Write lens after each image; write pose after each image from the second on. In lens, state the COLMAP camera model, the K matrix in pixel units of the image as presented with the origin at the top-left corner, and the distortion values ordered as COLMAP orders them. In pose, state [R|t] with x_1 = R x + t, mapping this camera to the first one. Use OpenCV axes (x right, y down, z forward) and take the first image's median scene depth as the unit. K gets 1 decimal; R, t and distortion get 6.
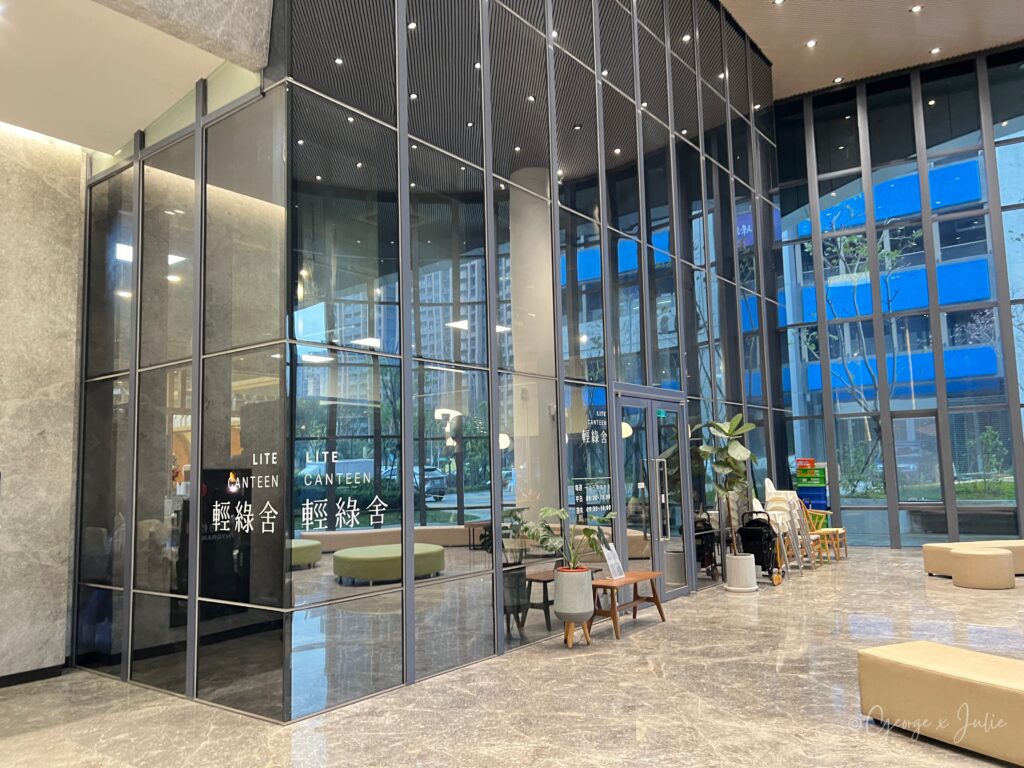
lens RADIAL K [[766.0, 0, 513.3], [0, 766.0, 399.3], [0, 0, 1]] dist [0.044628, -0.002443]
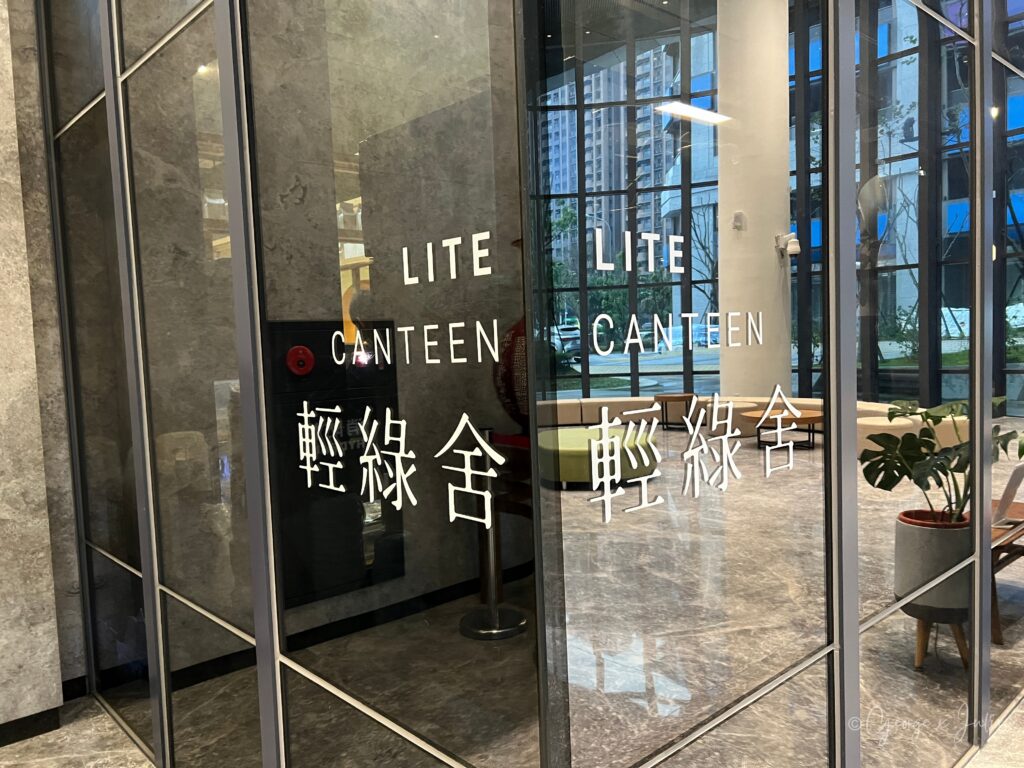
lens RADIAL K [[766.0, 0, 513.3], [0, 766.0, 399.3], [0, 0, 1]] dist [0.044628, -0.002443]
pose [[0.986416, 0.001674, -0.164260, -0.241160], [0.027610, 0.984033, 0.175832, 0.074827], [0.161931, -0.177979, 0.970619, 0.693972]]
